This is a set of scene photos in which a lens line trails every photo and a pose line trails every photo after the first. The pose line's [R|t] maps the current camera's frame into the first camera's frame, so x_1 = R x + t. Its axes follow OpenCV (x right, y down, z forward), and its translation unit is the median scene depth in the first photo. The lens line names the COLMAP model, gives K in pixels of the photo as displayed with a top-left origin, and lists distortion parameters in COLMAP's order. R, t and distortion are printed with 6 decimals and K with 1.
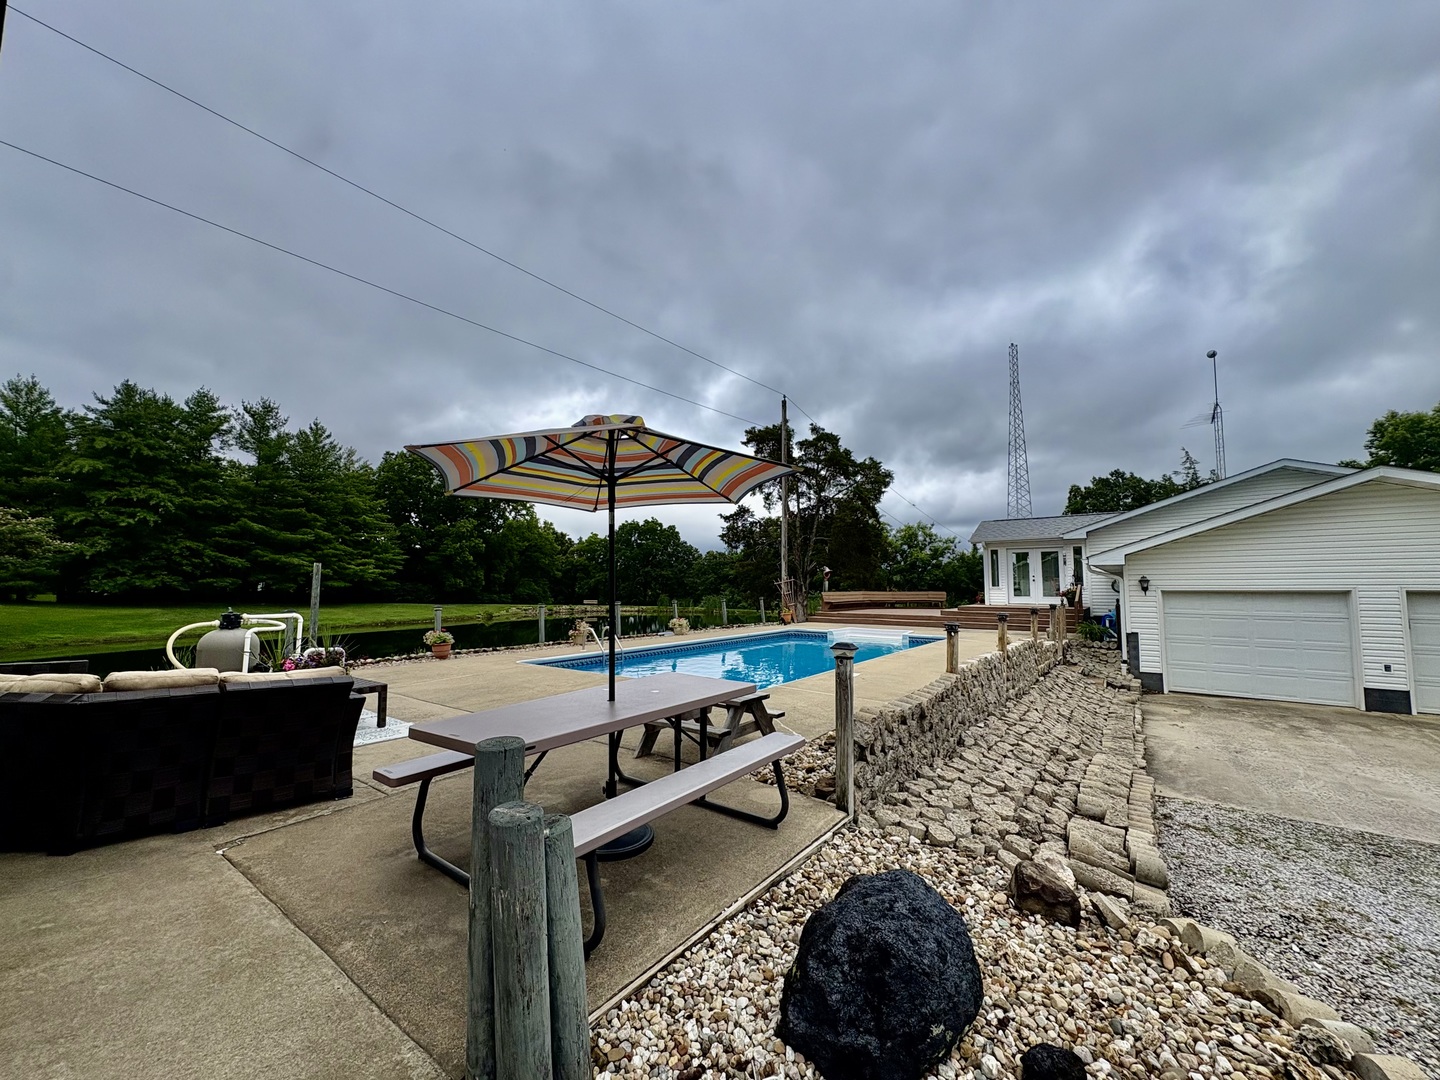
lens RADIAL K [[571.5, 0, 721.9], [0, 571.5, 542.4], [0, 0, 1]] dist [-0.000879, 0.000767]
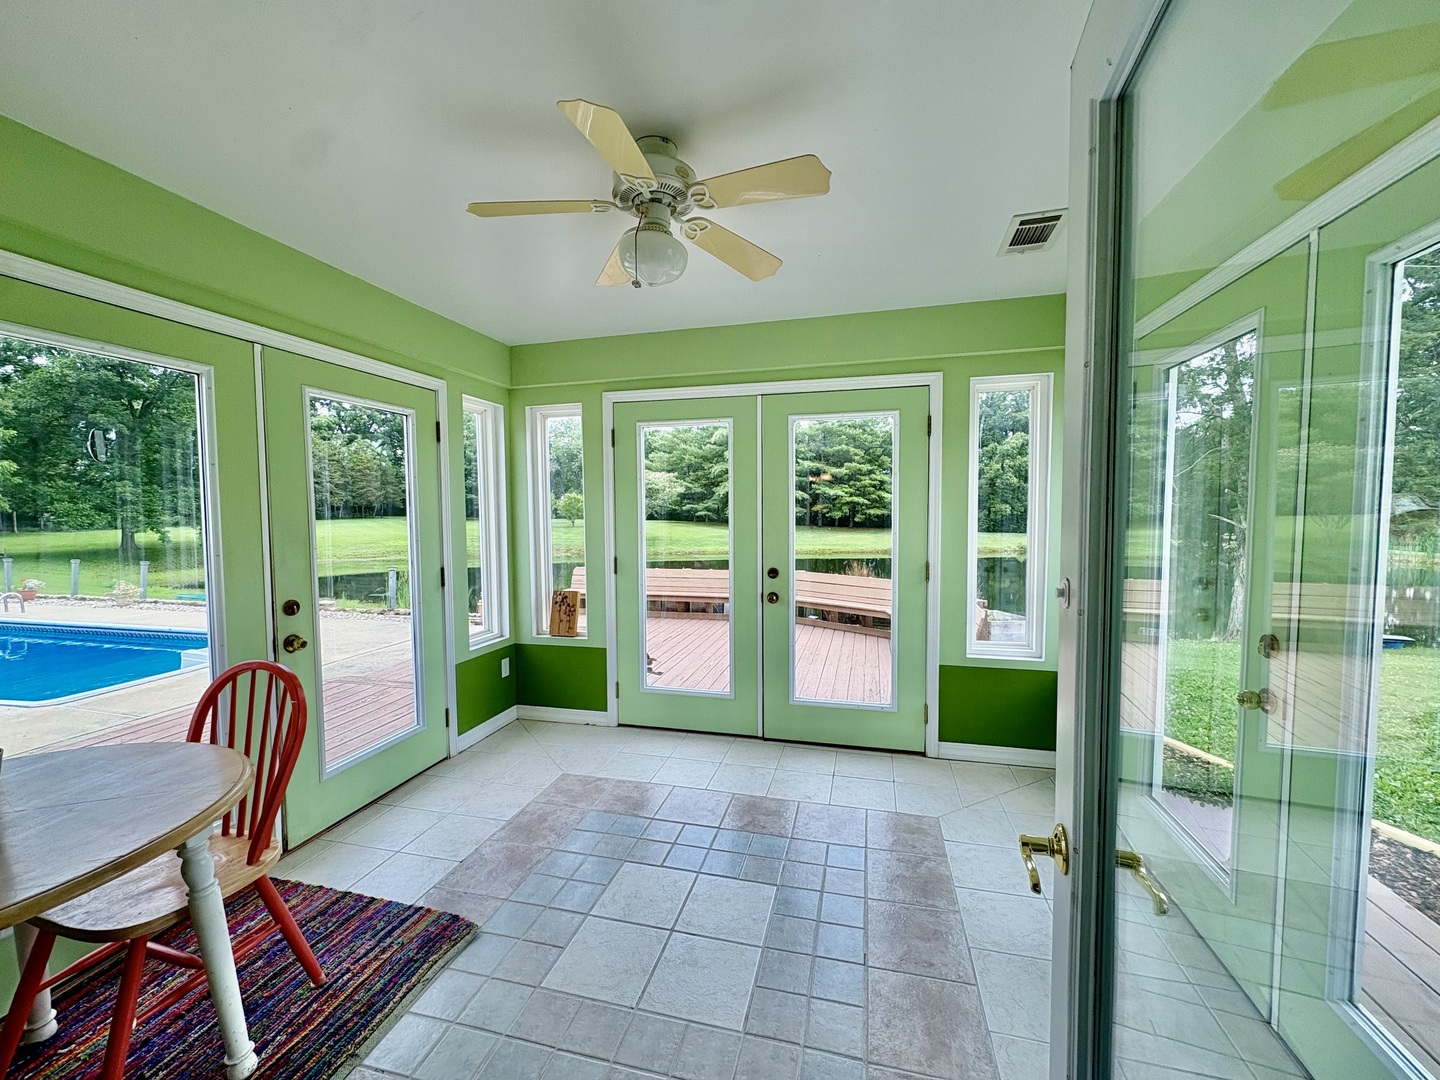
lens RADIAL K [[571.5, 0, 722.0], [0, 571.5, 542.2], [0, 0, 1]] dist [-0.000879, 0.000767]
pose [[0.386662, 0.045983, -0.921074, 0.212639], [0.078009, 0.993546, 0.082349, 0.017960], [0.918916, -0.103693, 0.380580, 0.315673]]
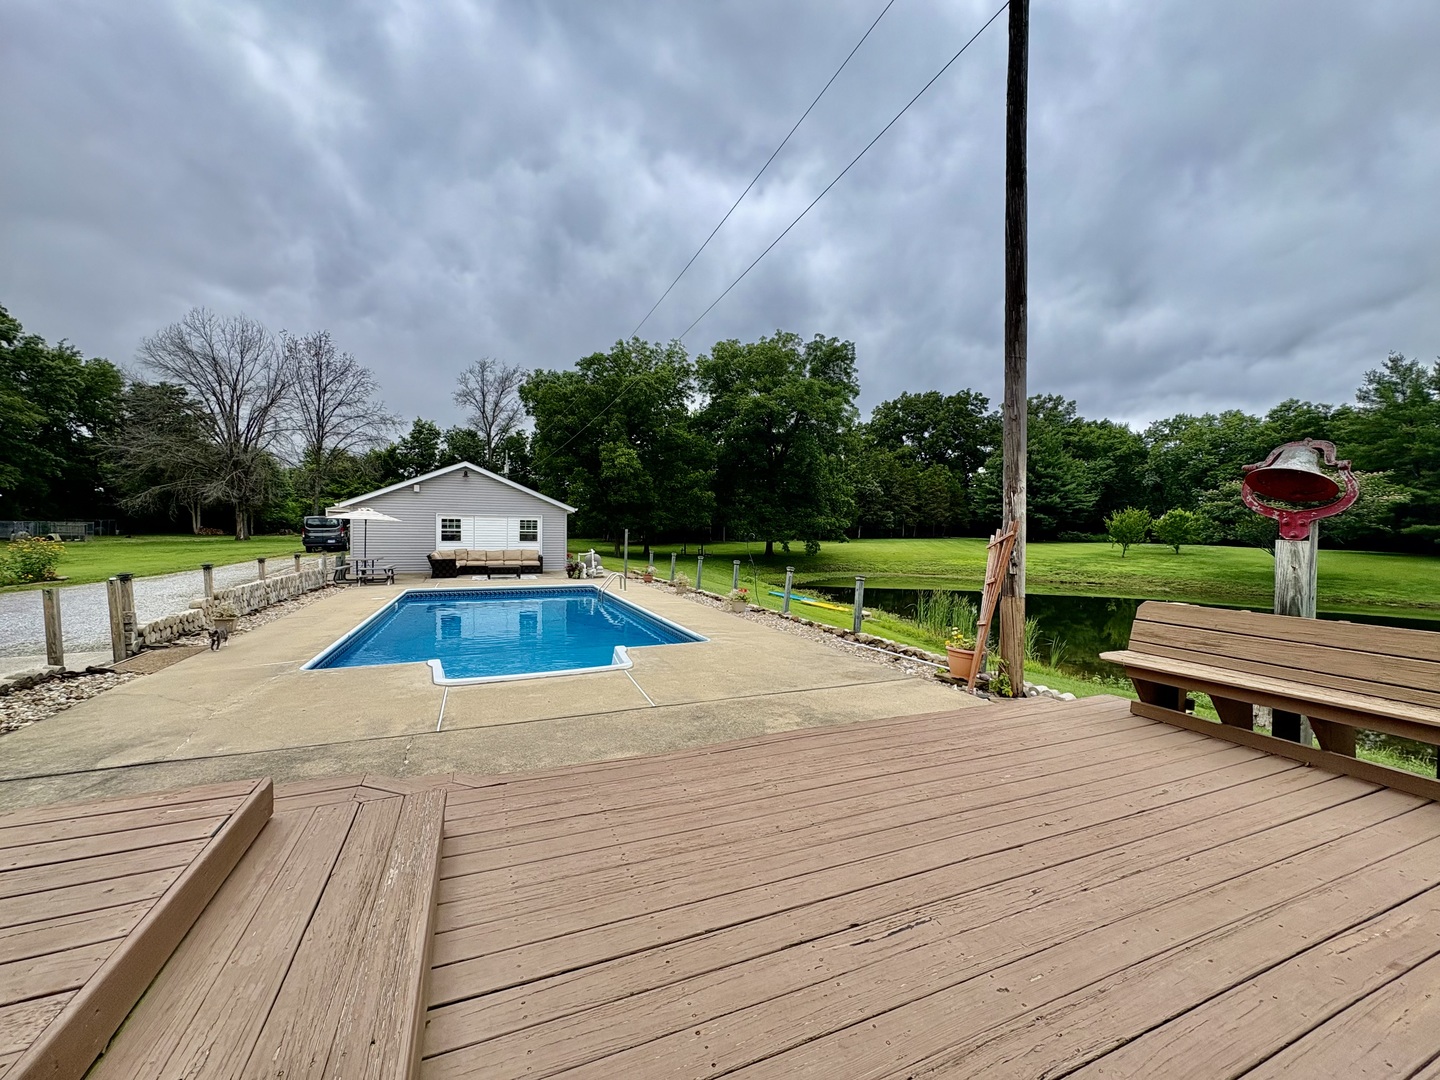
lens RADIAL K [[571.5, 0, 726.2], [0, 571.5, 538.5], [0, 0, 1]] dist [-0.000879, 0.000767]
pose [[-0.504826, -0.001380, -0.863220, 0.125816], [0.053179, 0.998050, -0.032696, 0.027890], [0.861582, -0.062410, -0.503768, 0.331578]]
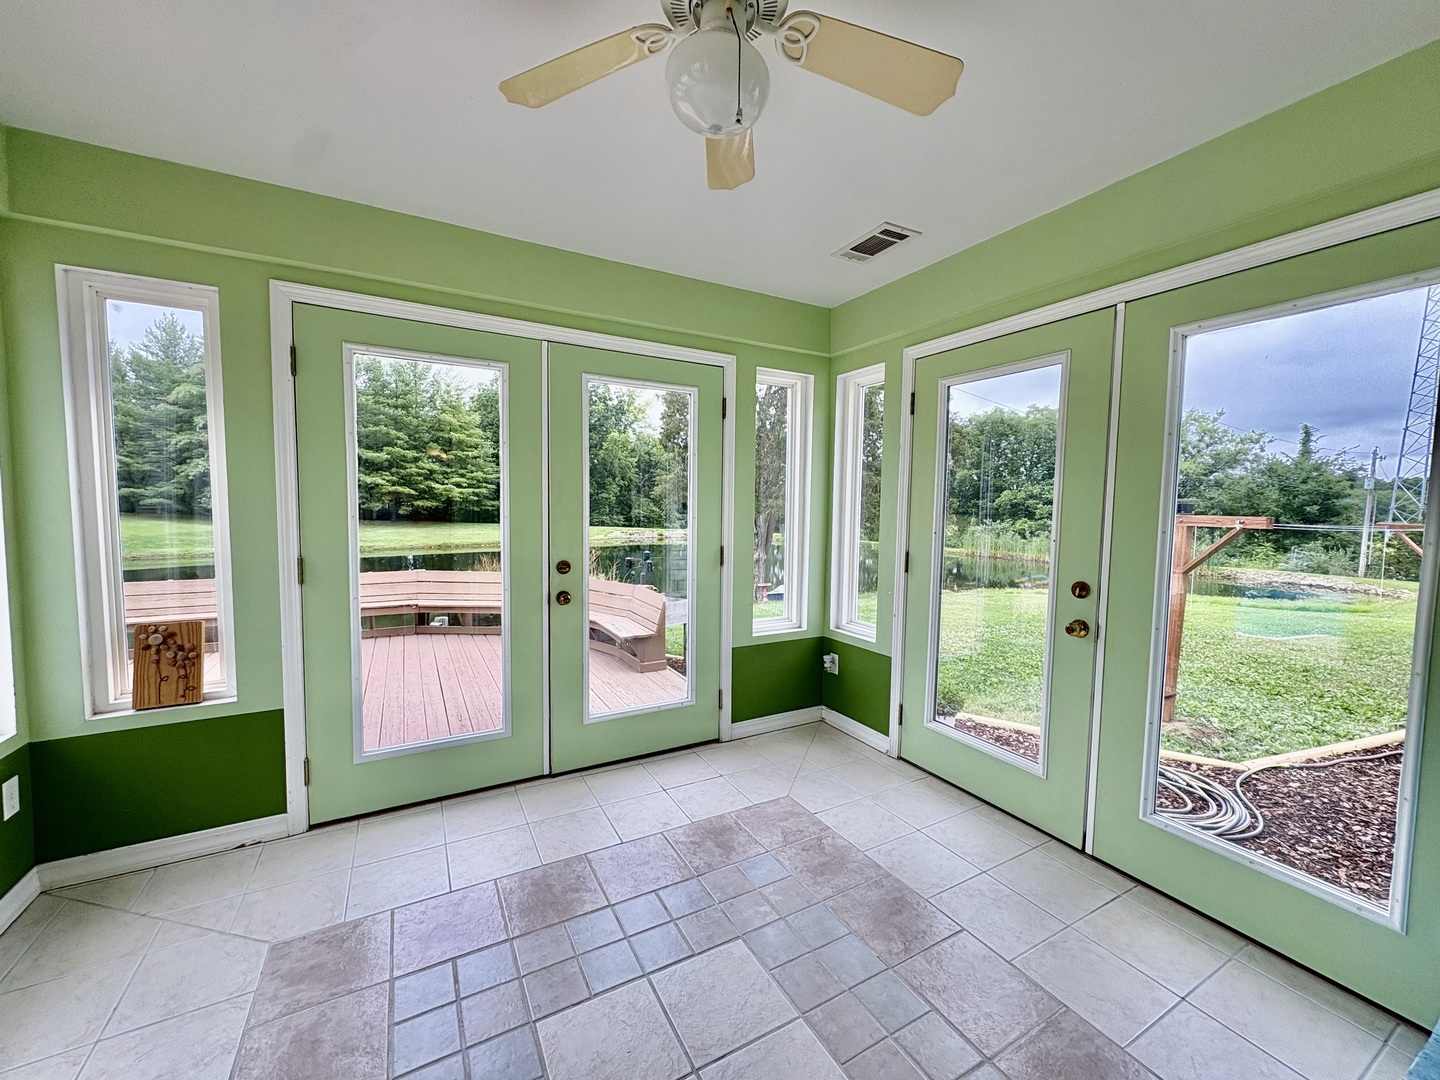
lens RADIAL K [[571.5, 0, 723.0], [0, 571.5, 542.2], [0, 0, 1]] dist [-0.000879, 0.000767]
pose [[0.916245, 0.034863, -0.399098, 0.191451], [0.020046, 0.990969, 0.132588, 0.018331], [0.400116, -0.129483, 0.907271, 0.305227]]
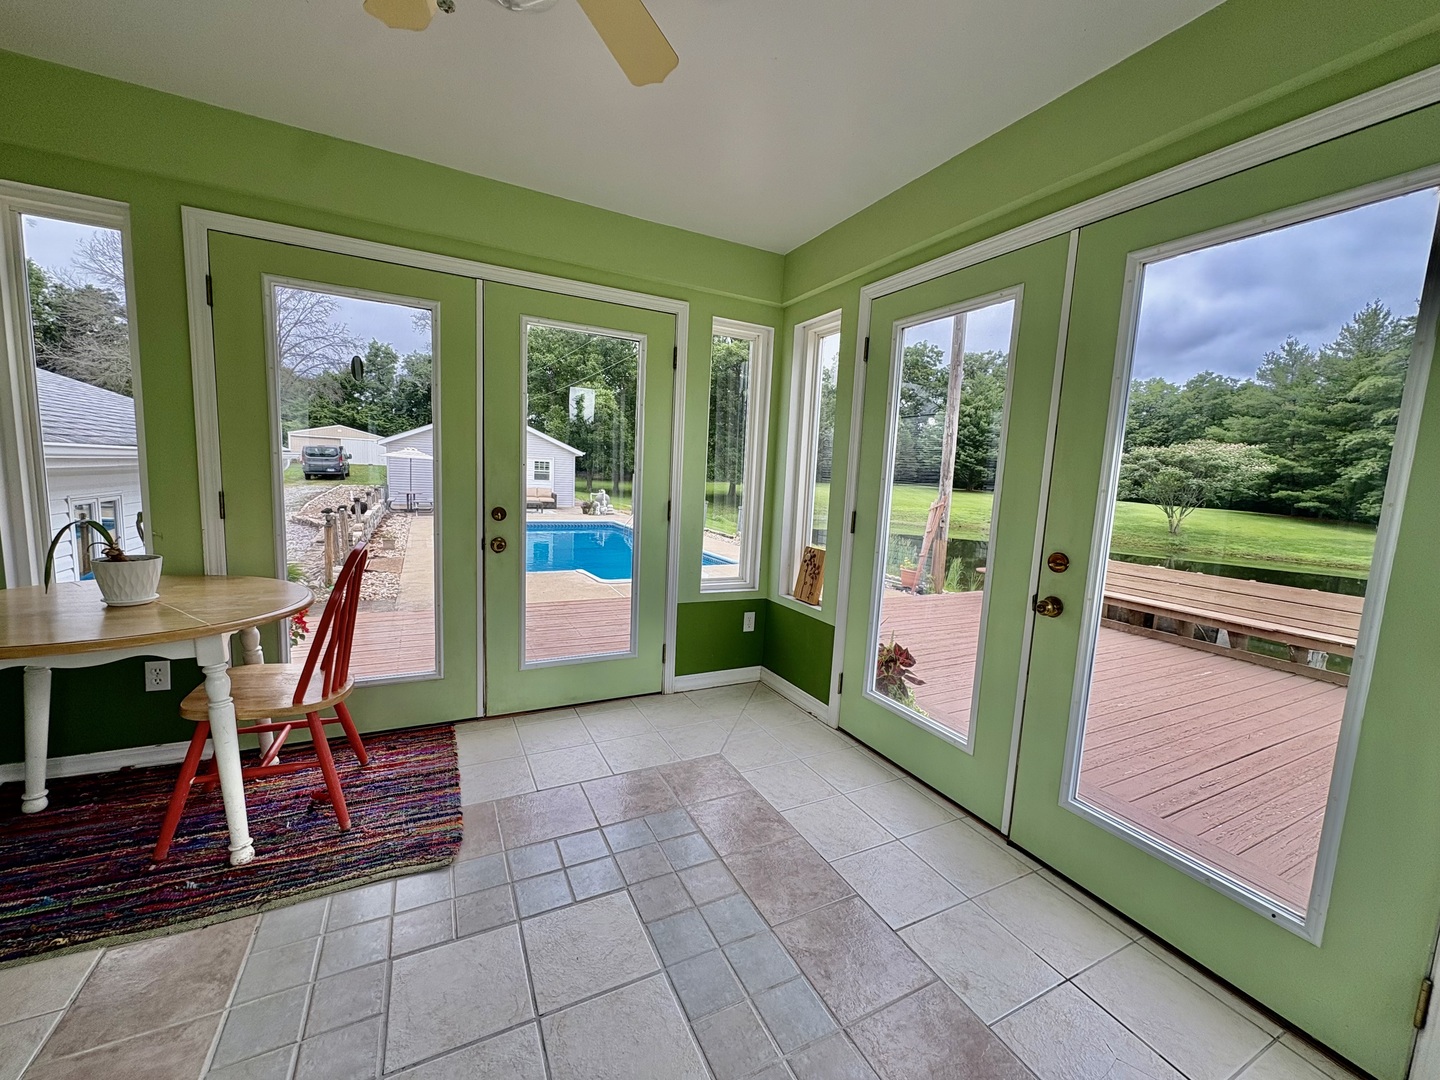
lens RADIAL K [[571.5, 0, 723.0], [0, 571.5, 540.6], [0, 0, 1]] dist [-0.000879, 0.000767]
pose [[-0.434232, 0.082351, -0.897029, 0.197537], [0.016765, 0.996379, 0.083356, 0.022198], [0.900645, 0.021157, -0.434041, 0.339572]]
